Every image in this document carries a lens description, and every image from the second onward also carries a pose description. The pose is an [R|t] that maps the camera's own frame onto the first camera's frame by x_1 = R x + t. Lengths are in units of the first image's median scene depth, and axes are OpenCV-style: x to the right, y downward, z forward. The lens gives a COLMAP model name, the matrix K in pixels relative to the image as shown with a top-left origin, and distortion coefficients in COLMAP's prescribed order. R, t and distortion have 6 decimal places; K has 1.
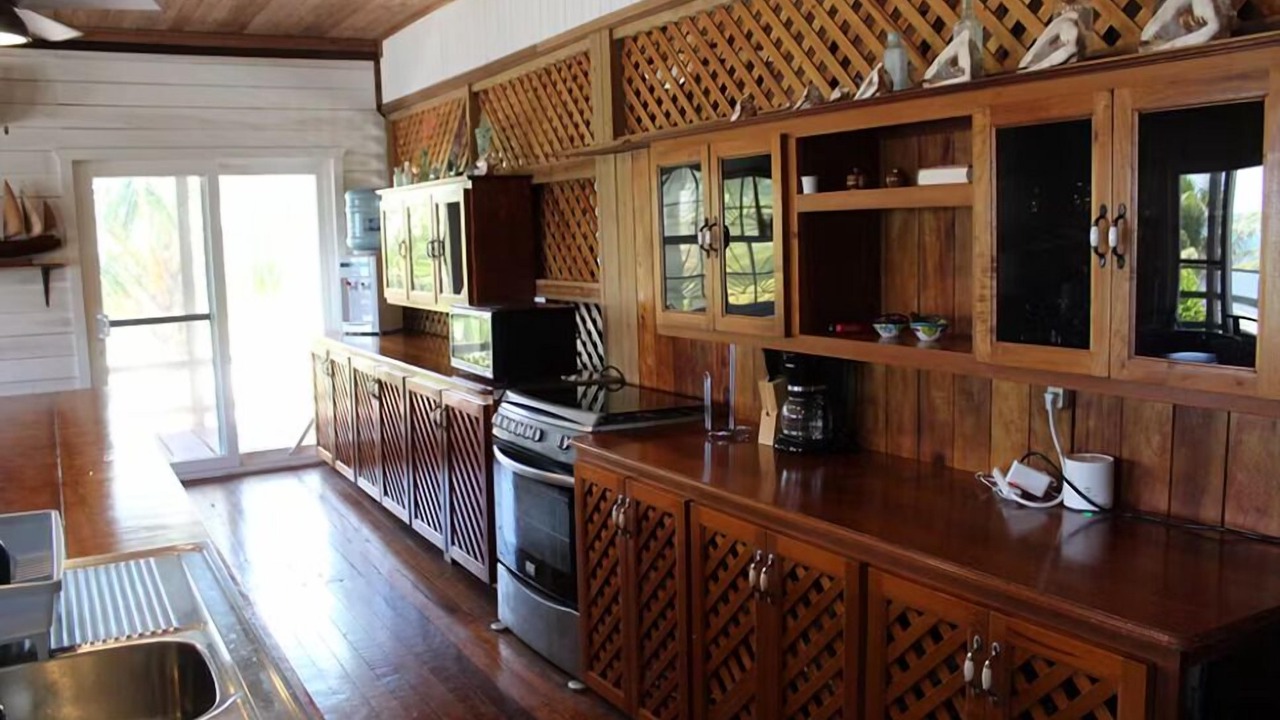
lens RADIAL K [[1075.0, 0, 633.6], [0, 1075.0, 358.8], [0, 0, 1]] dist [-0.087161, 0.027334]
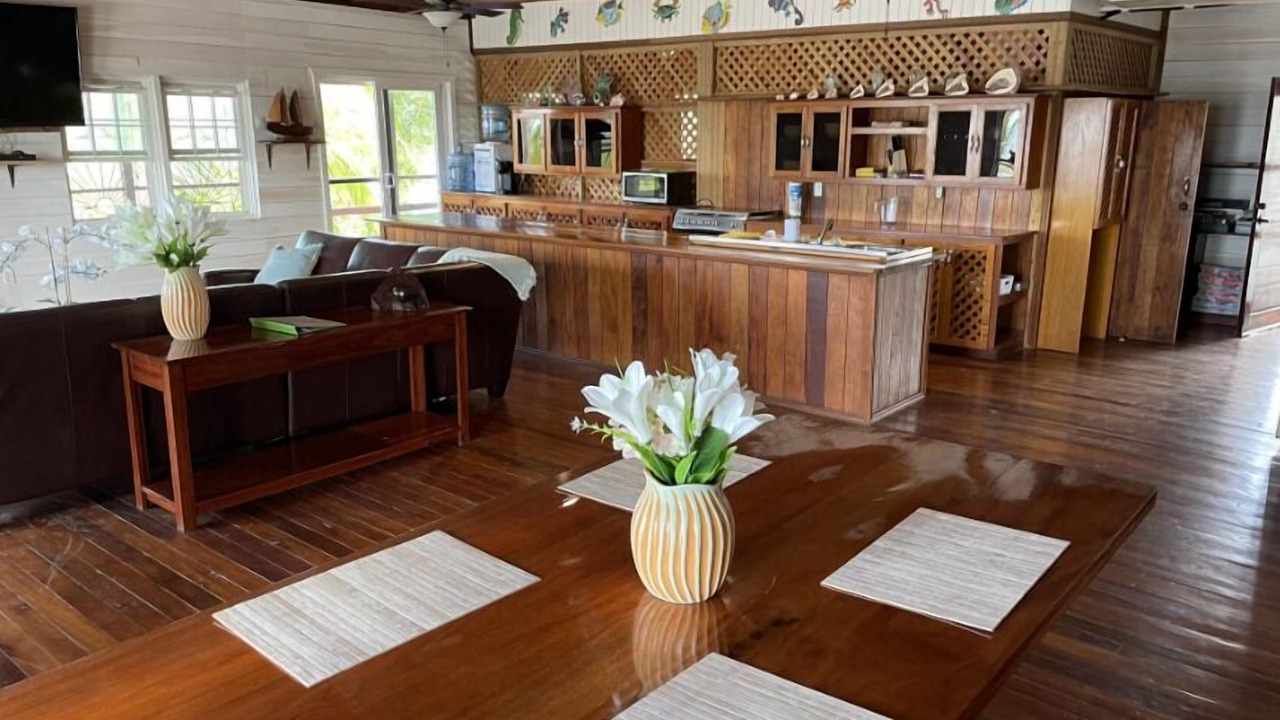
lens RADIAL K [[973.5, 0, 660.7], [0, 973.5, 365.1], [0, 0, 1]] dist [0.063294, -0.023291]
pose [[0.934818, -0.048875, 0.351748, -0.879411], [0.008770, 0.993359, 0.114717, 0.119033], [-0.355019, -0.104155, 0.929039, -0.909199]]
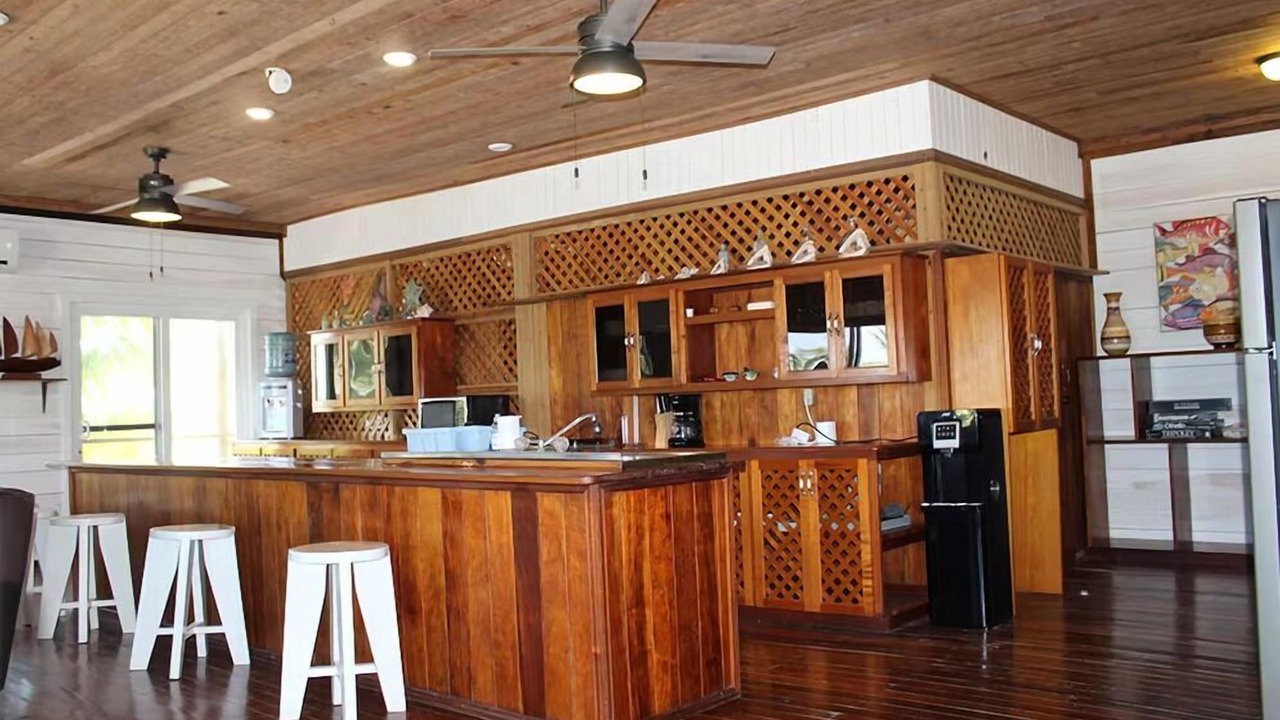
lens RADIAL K [[1075.0, 0, 642.8], [0, 1075.0, 356.9], [0, 0, 1]] dist [-0.087161, 0.027334]
pose [[0.943169, 0.010295, 0.332155, -0.431072], [0.046901, 0.985392, -0.163718, 0.184081], [-0.328988, 0.169992, 0.928908, -0.640033]]
